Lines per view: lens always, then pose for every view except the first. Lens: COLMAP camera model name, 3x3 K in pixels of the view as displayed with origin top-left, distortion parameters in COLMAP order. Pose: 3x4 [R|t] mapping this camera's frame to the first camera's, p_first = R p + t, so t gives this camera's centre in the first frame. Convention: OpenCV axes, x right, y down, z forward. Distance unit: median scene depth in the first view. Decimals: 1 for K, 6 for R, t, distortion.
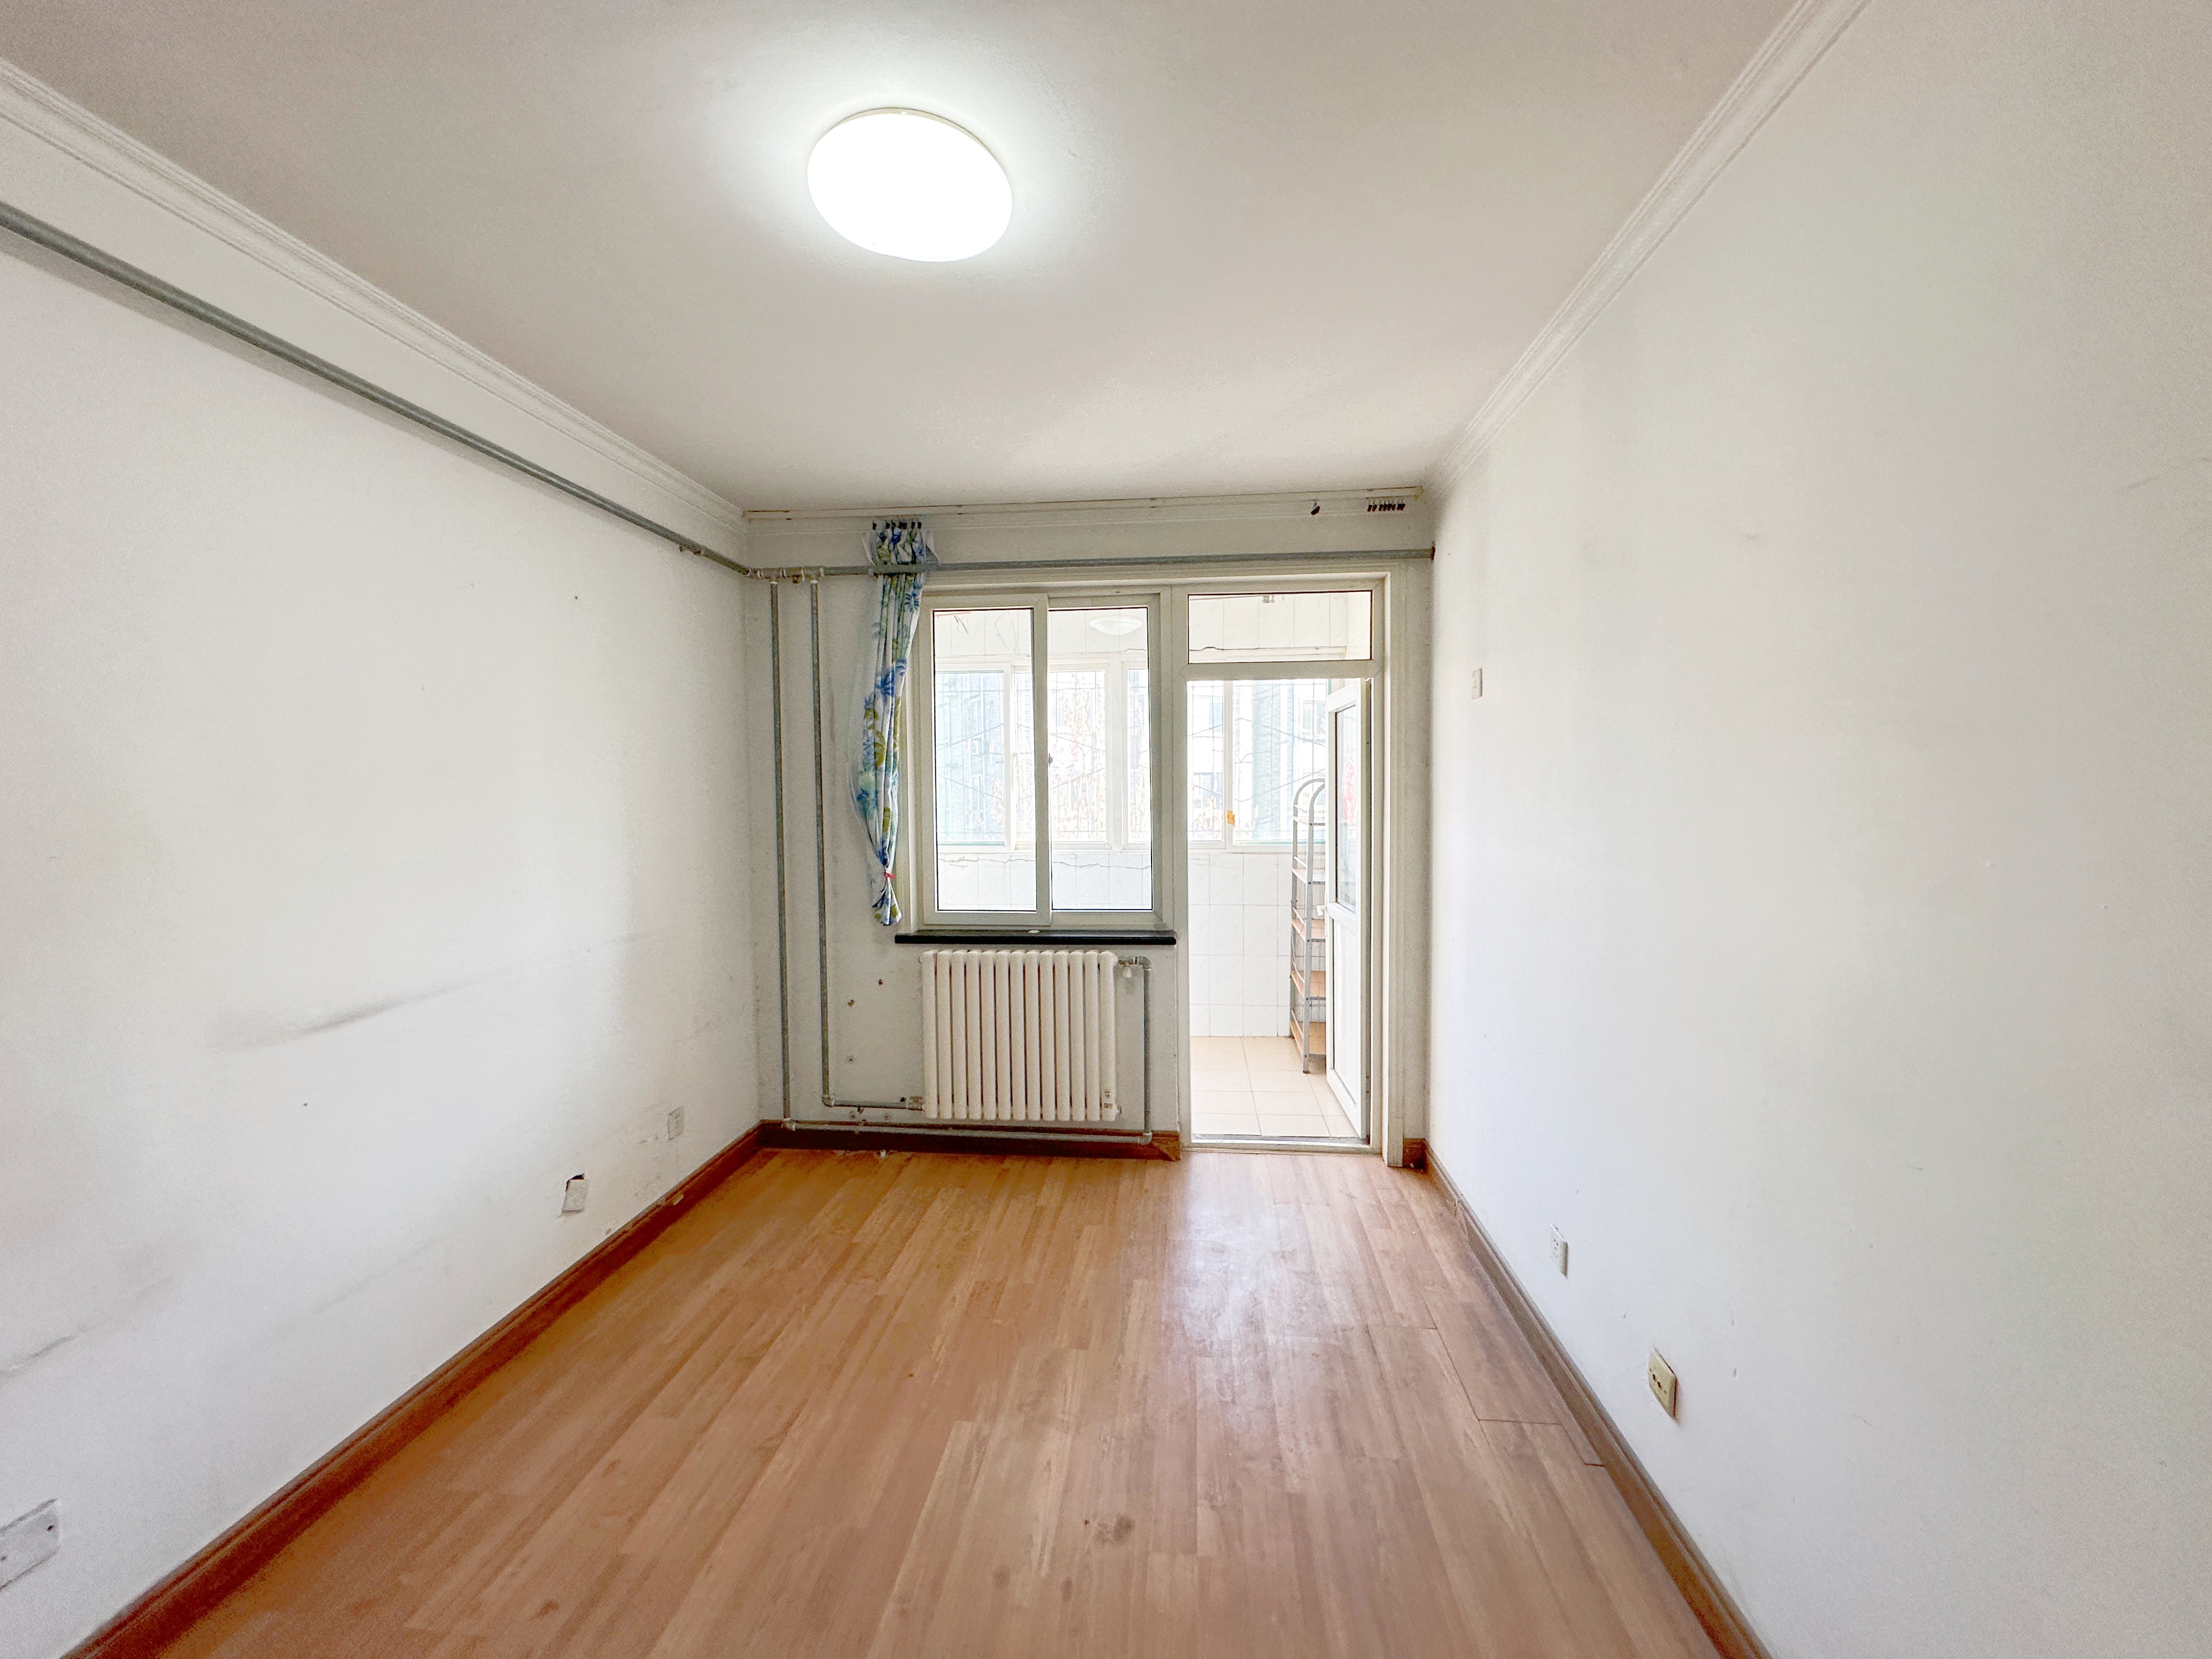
lens RADIAL K [[882.2, 0, 1106.7], [0, 882.2, 828.9], [0, 0, 1]] dist [-0.001216, 0.000100]
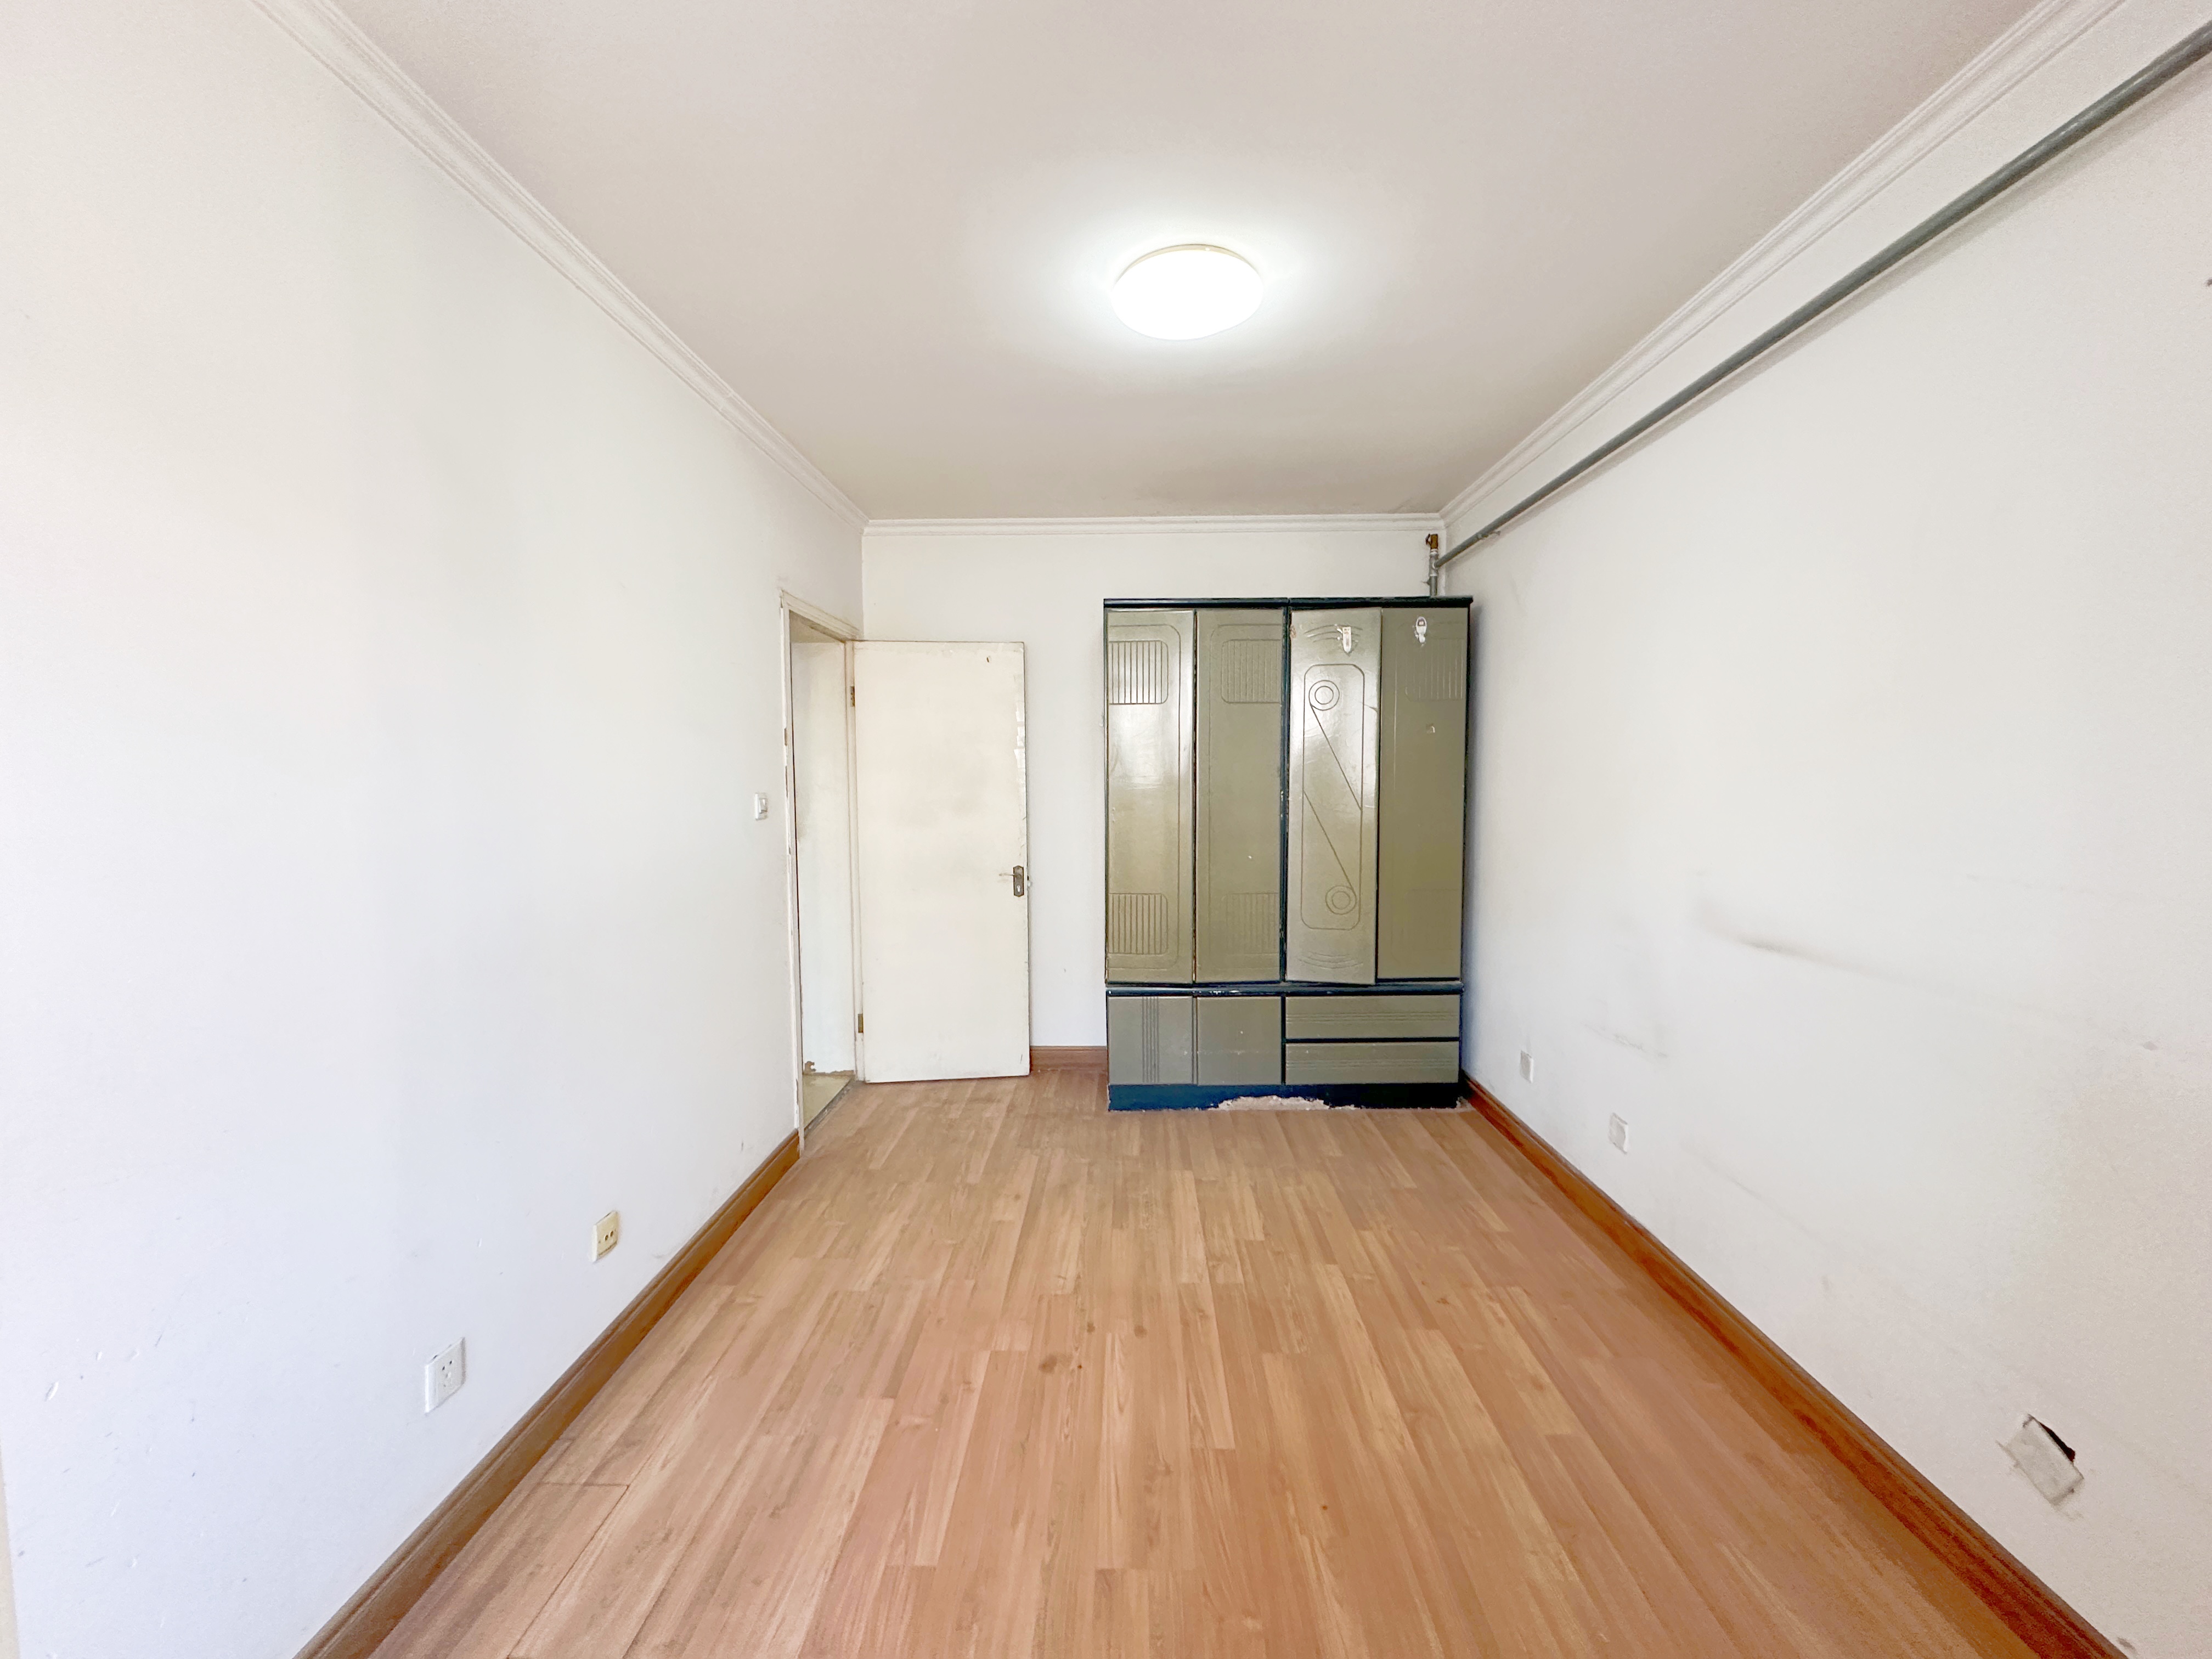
lens RADIAL K [[882.2, 0, 1108.8], [0, 882.2, 829.4], [0, 0, 1]] dist [-0.001216, 0.000100]
pose [[-0.997429, 0.020291, -0.068728, 0.004377], [0.012316, 0.993343, 0.114530, -0.053656], [0.070595, 0.113389, -0.991039, 1.854343]]
